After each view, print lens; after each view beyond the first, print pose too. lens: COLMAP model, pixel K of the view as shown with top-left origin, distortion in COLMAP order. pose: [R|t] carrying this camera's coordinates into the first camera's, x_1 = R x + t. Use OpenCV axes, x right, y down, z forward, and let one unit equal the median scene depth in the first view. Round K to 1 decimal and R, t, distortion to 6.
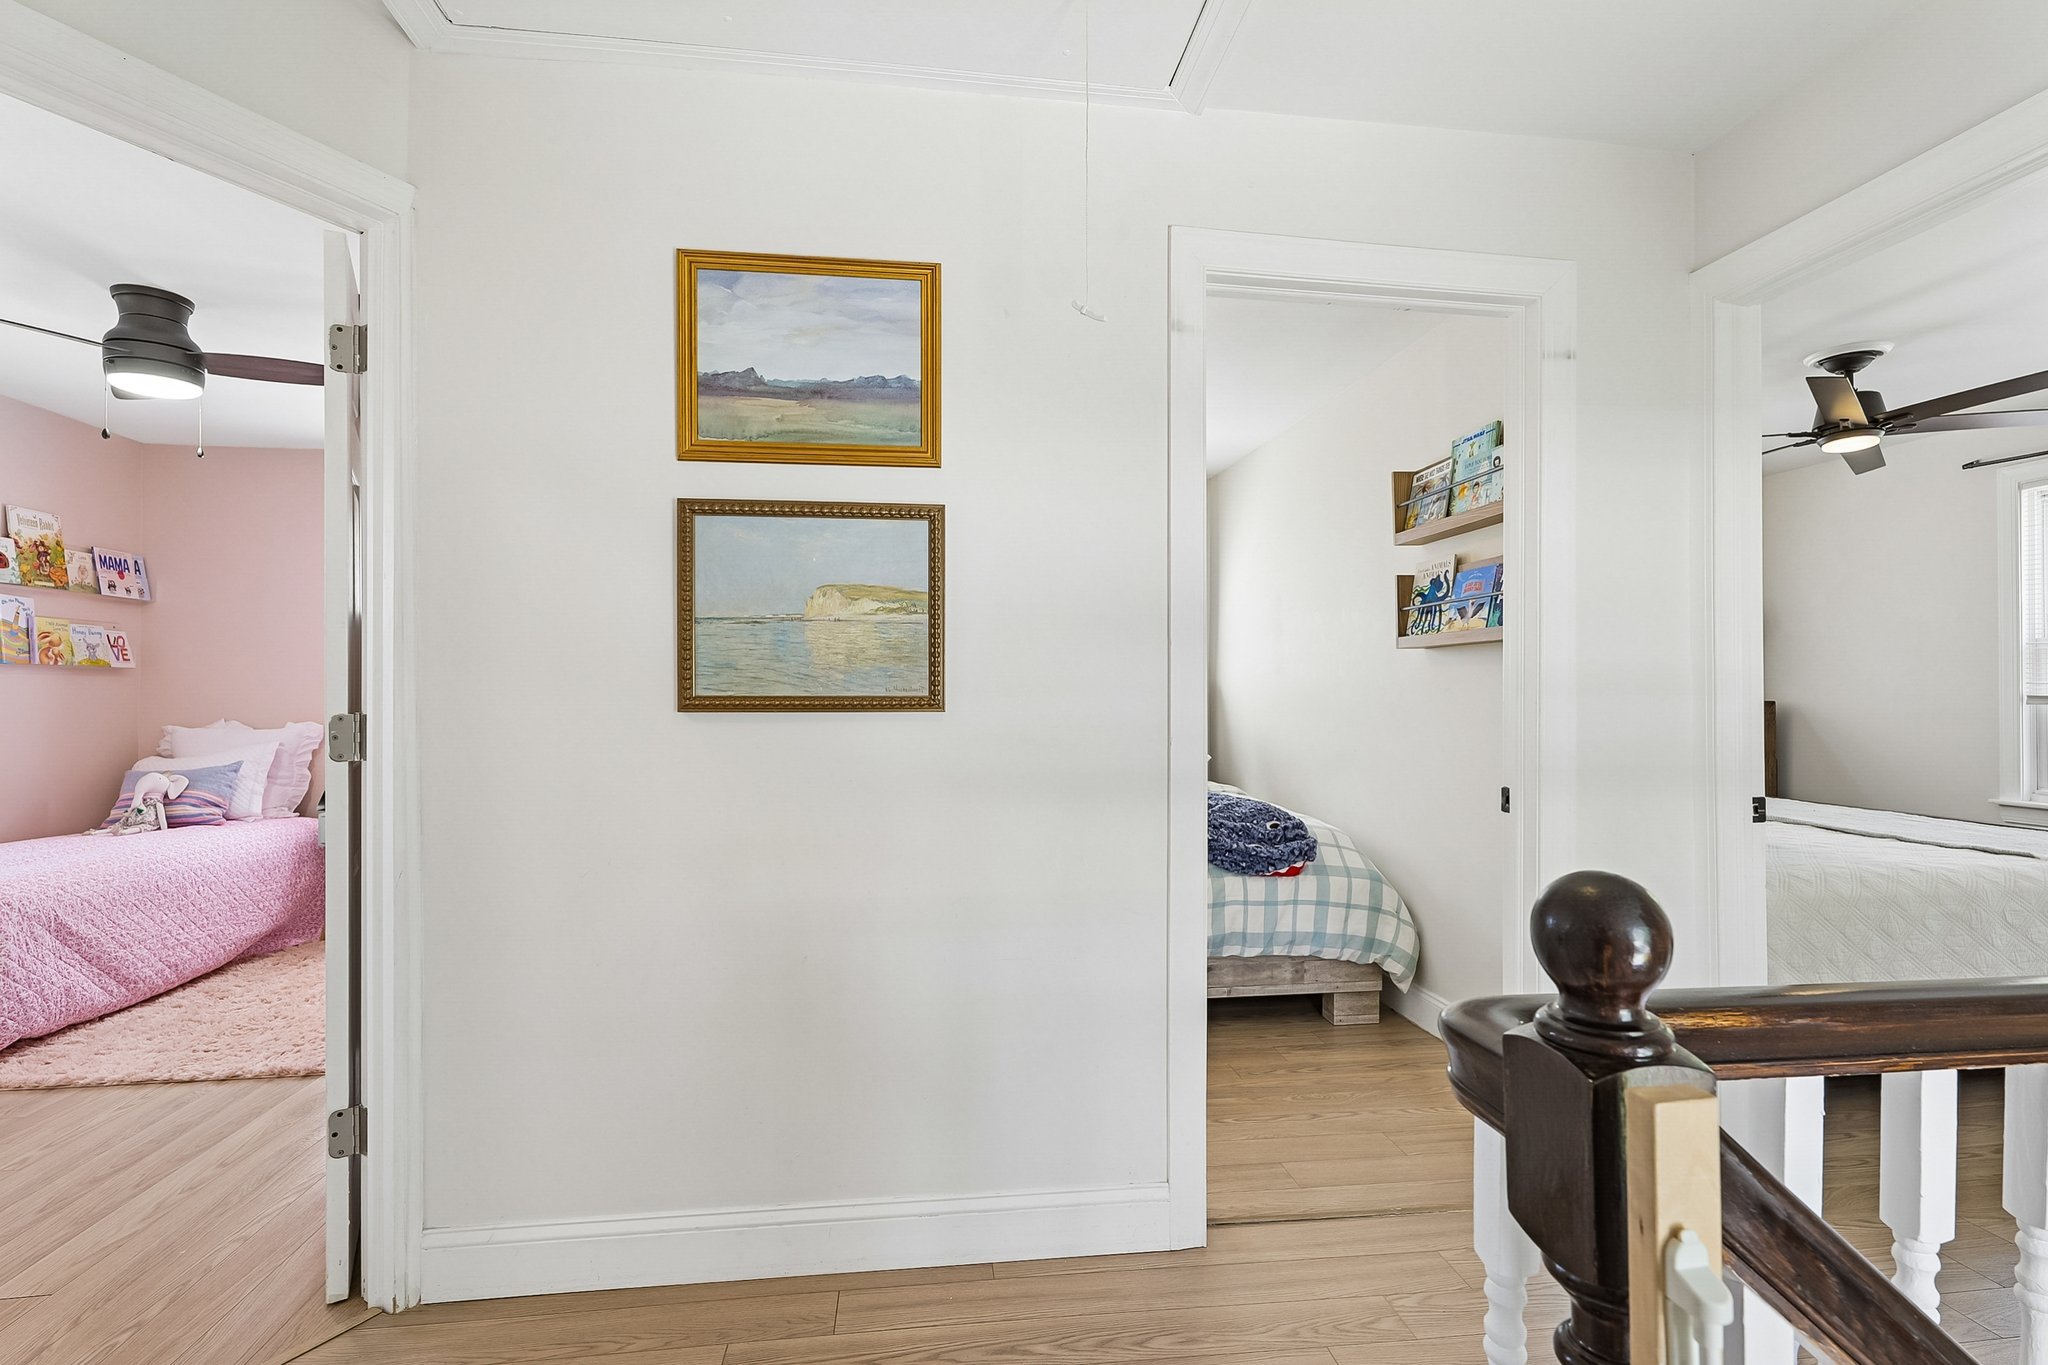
lens RADIAL K [[962.5, 0, 1033.6], [0, 962.5, 685.5], [0, 0, 1]] dist [0.004890, -0.000034]
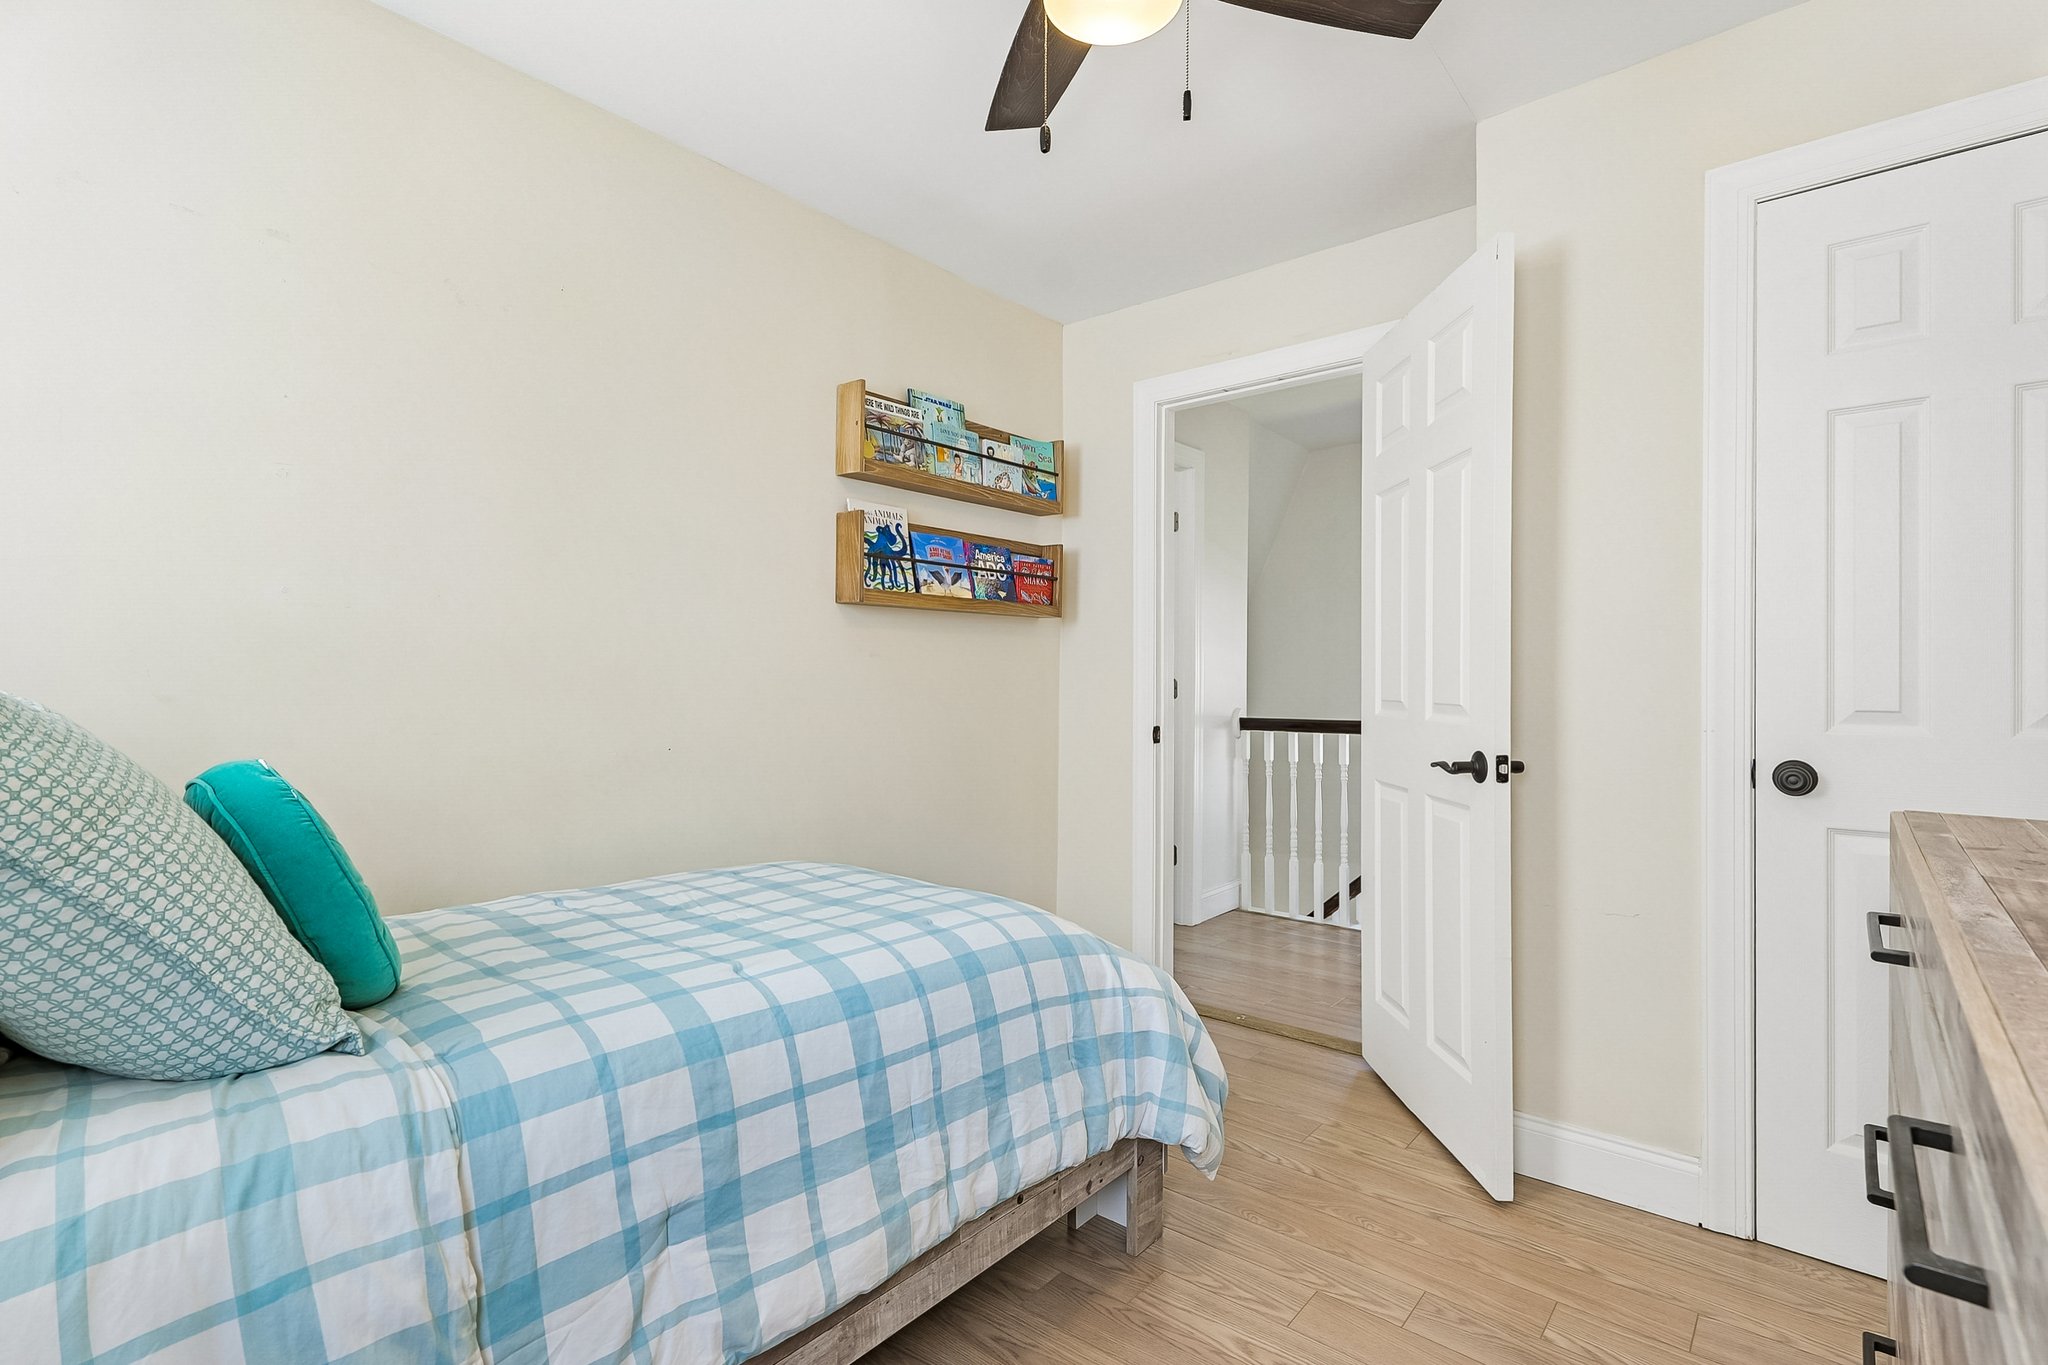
lens RADIAL K [[962.5, 0, 1033.6], [0, 962.5, 685.5], [0, 0, 1]] dist [0.004890, -0.000034]
pose [[-0.667011, -0.001101, 0.745047, -0.328723], [-0.003512, 0.999992, -0.001666, 0.033713], [-0.745039, -0.003728, -0.667010, 1.486096]]
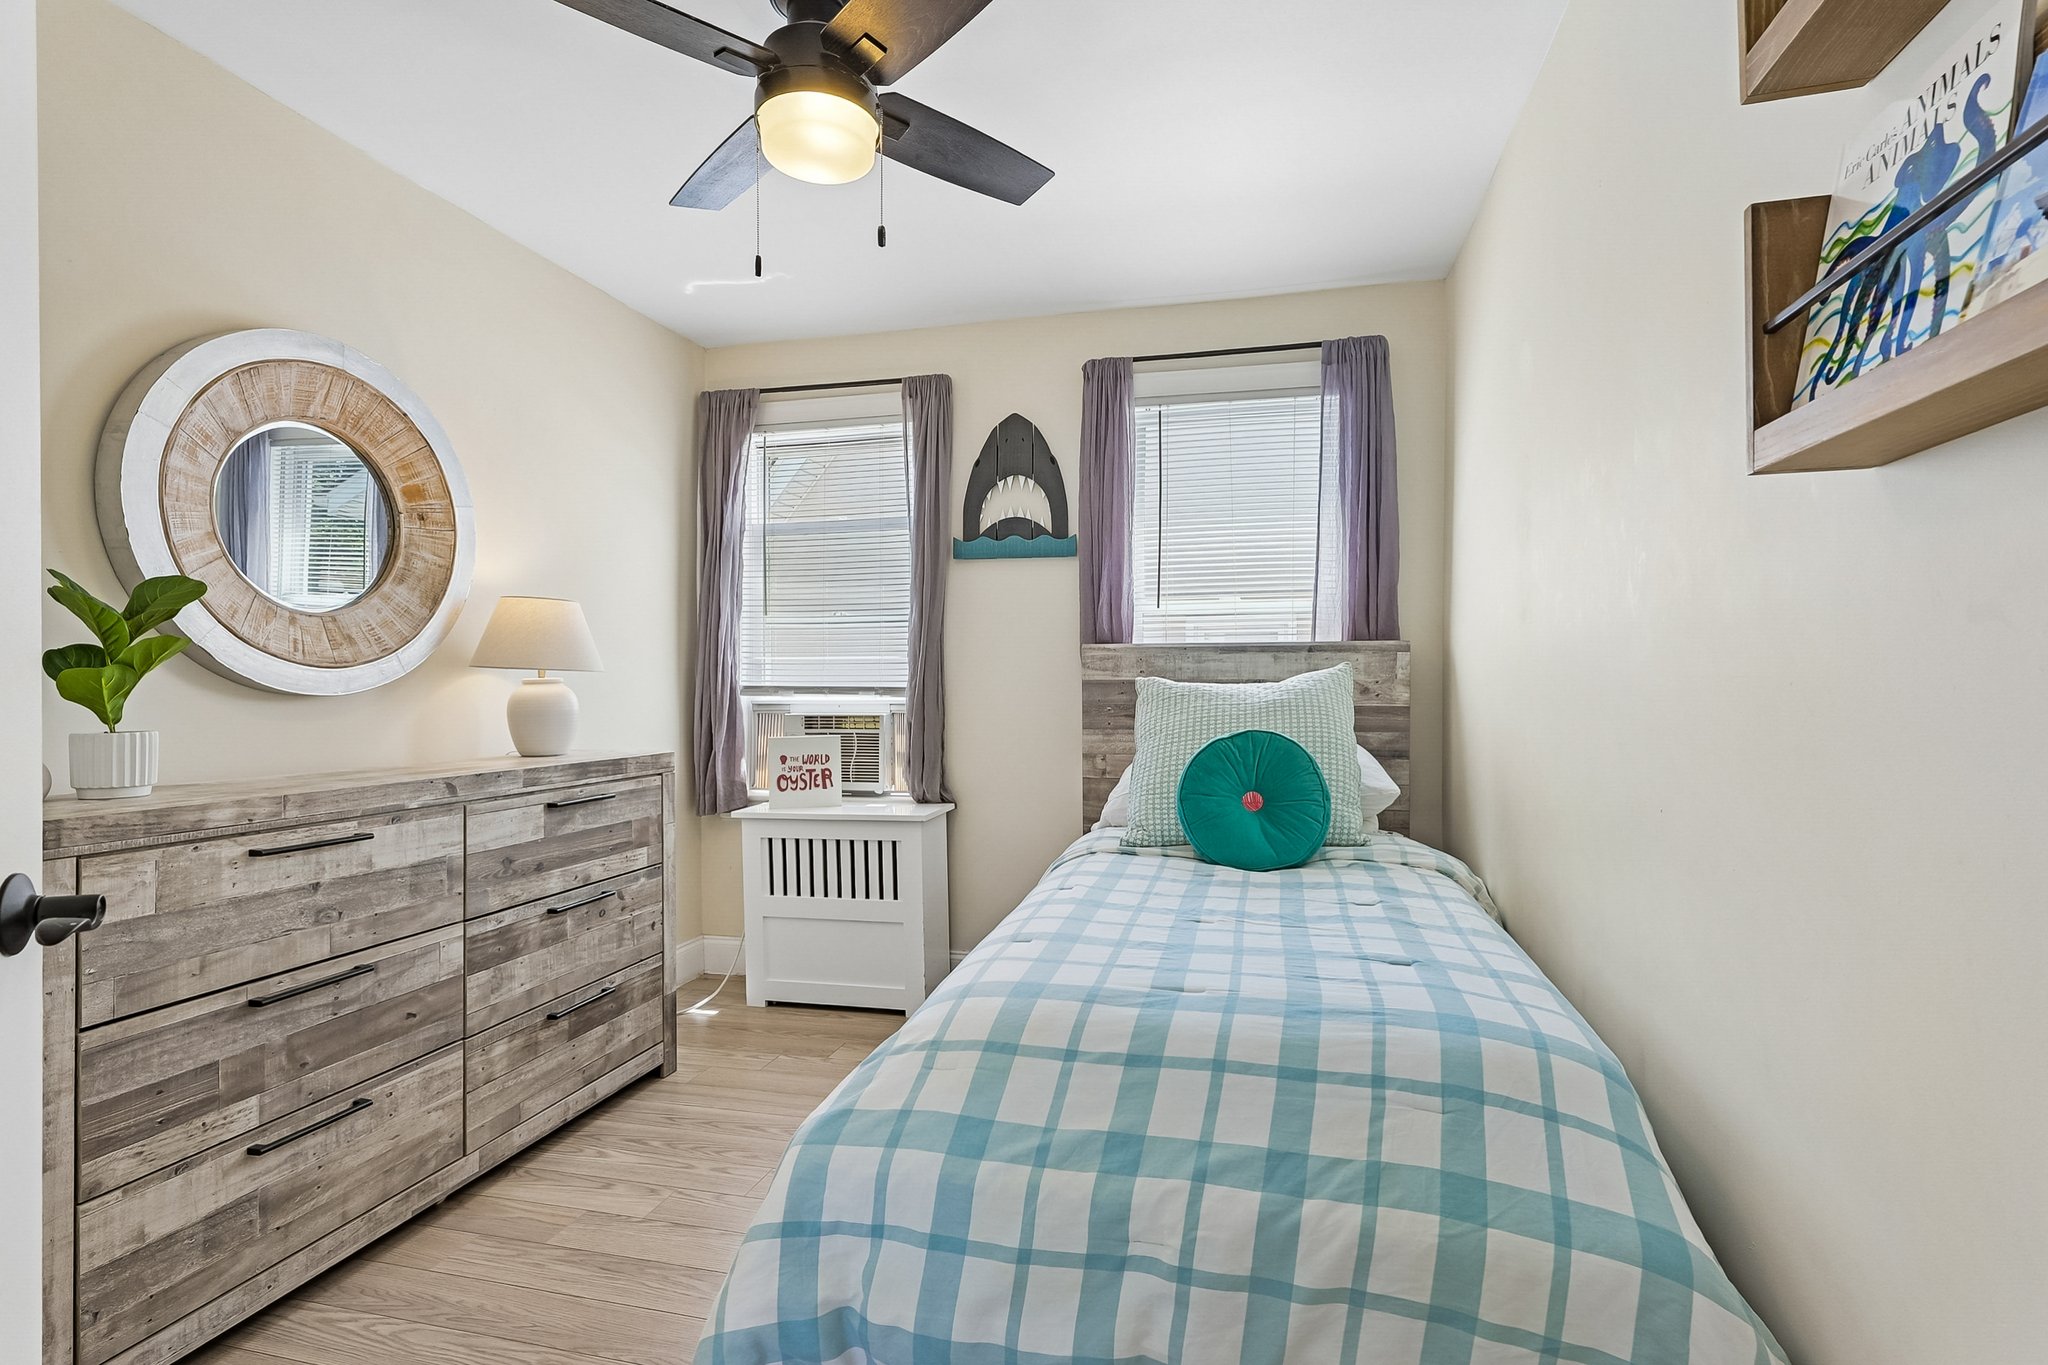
lens RADIAL K [[962.5, 0, 1033.6], [0, 962.5, 685.5], [0, 0, 1]] dist [0.004890, -0.000034]
pose [[0.924751, 0.000914, -0.380573, 0.303882], [0.001512, 0.999980, 0.006076, 0.022142], [0.380571, -0.006194, 0.924731, 0.689656]]
